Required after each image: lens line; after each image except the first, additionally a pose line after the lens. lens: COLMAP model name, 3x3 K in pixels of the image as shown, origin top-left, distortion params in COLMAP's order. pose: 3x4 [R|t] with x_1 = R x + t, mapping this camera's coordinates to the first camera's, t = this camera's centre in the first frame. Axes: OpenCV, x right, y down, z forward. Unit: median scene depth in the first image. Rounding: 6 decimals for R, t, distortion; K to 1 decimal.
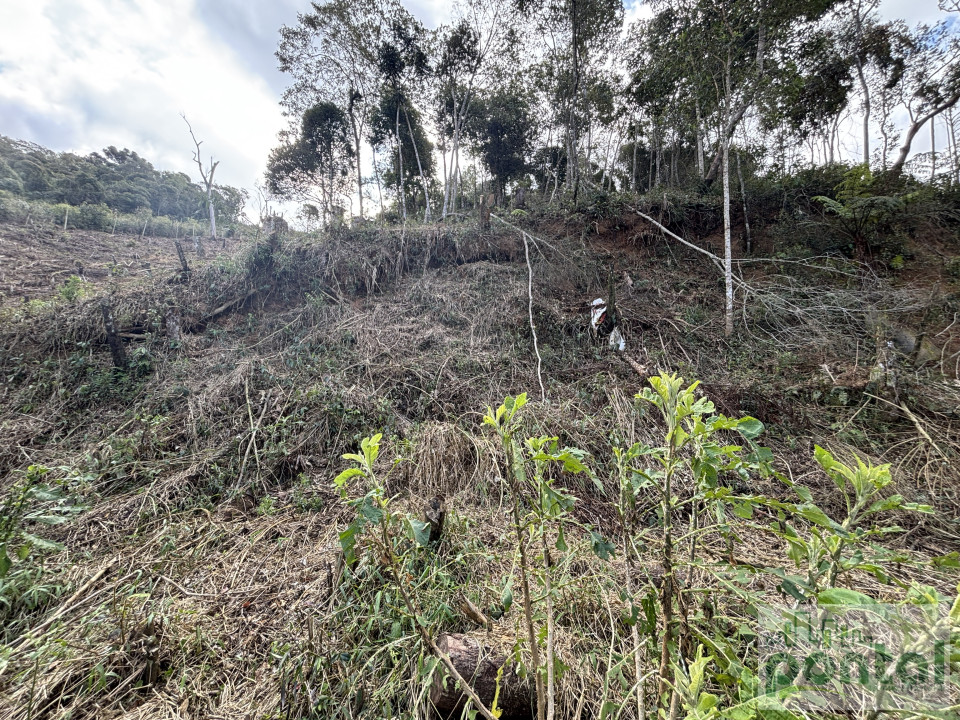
lens RADIAL K [[382.0, 0, 480.0], [0, 382.0, 360.0], [0, 0, 1]] dist [0.000790, -0.000159]
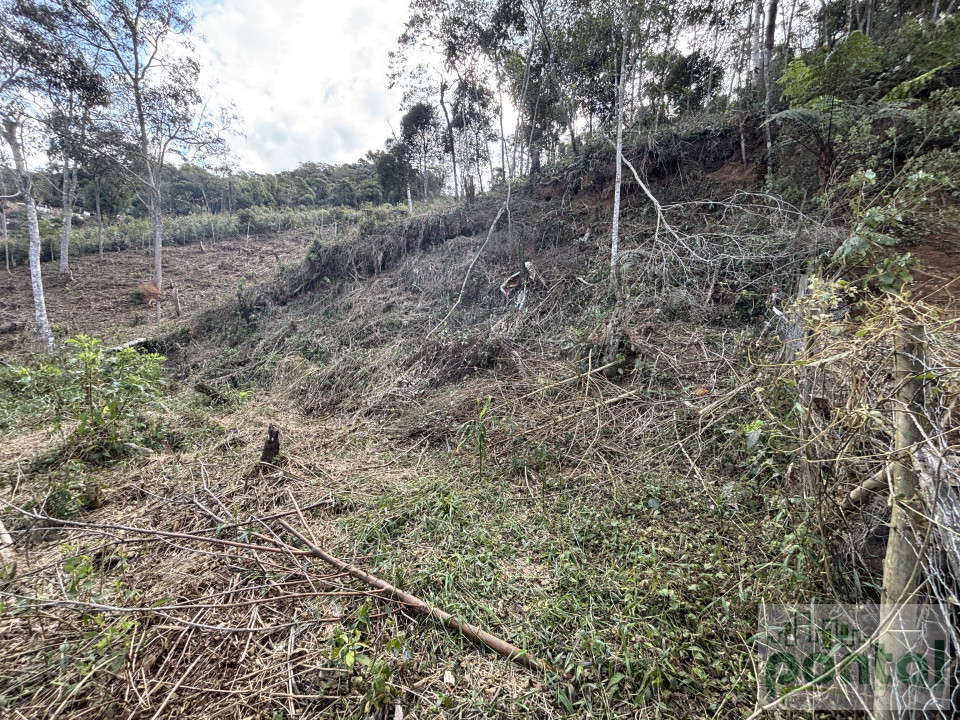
lens RADIAL K [[386.4, 0, 480.0], [0, 386.4, 360.0], [0, 0, 1]] dist [-0.000773, 0.000612]
pose [[0.852841, 0.051341, -0.519641, 0.626819], [0.015605, 0.992204, 0.123642, -0.014407], [0.521937, -0.113556, 0.845391, -0.051245]]
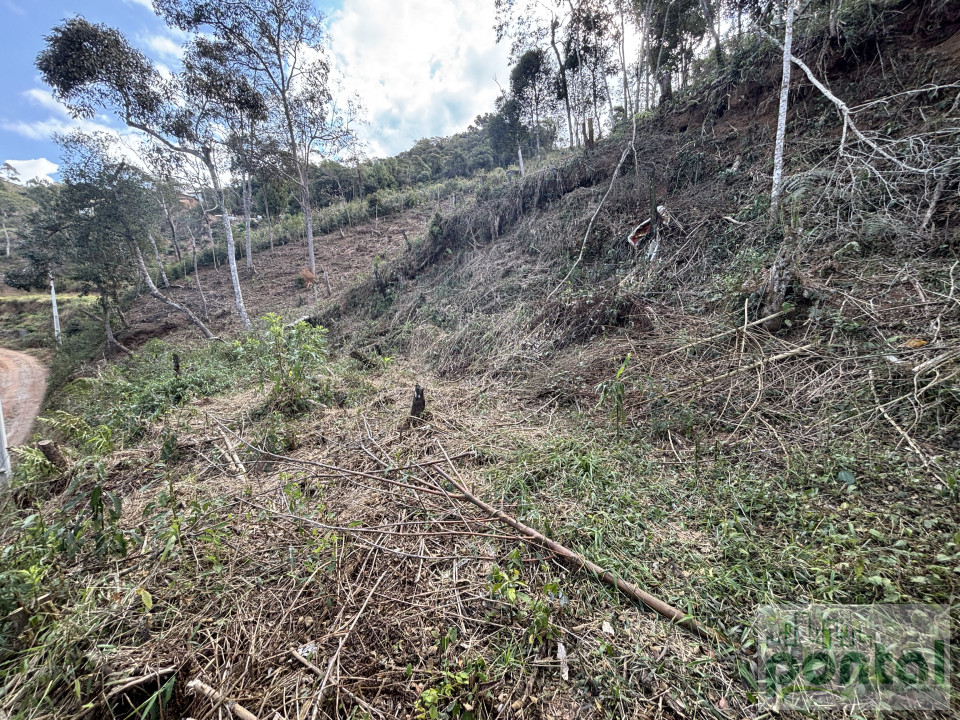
lens RADIAL K [[386.4, 0, 480.0], [0, 386.4, 360.0], [0, 0, 1]] dist [-0.000773, 0.000612]
pose [[0.666086, 0.083571, -0.741178, 0.613420], [0.093873, 0.976409, 0.194457, -0.008423], [0.739944, -0.199101, 0.642528, -0.057123]]
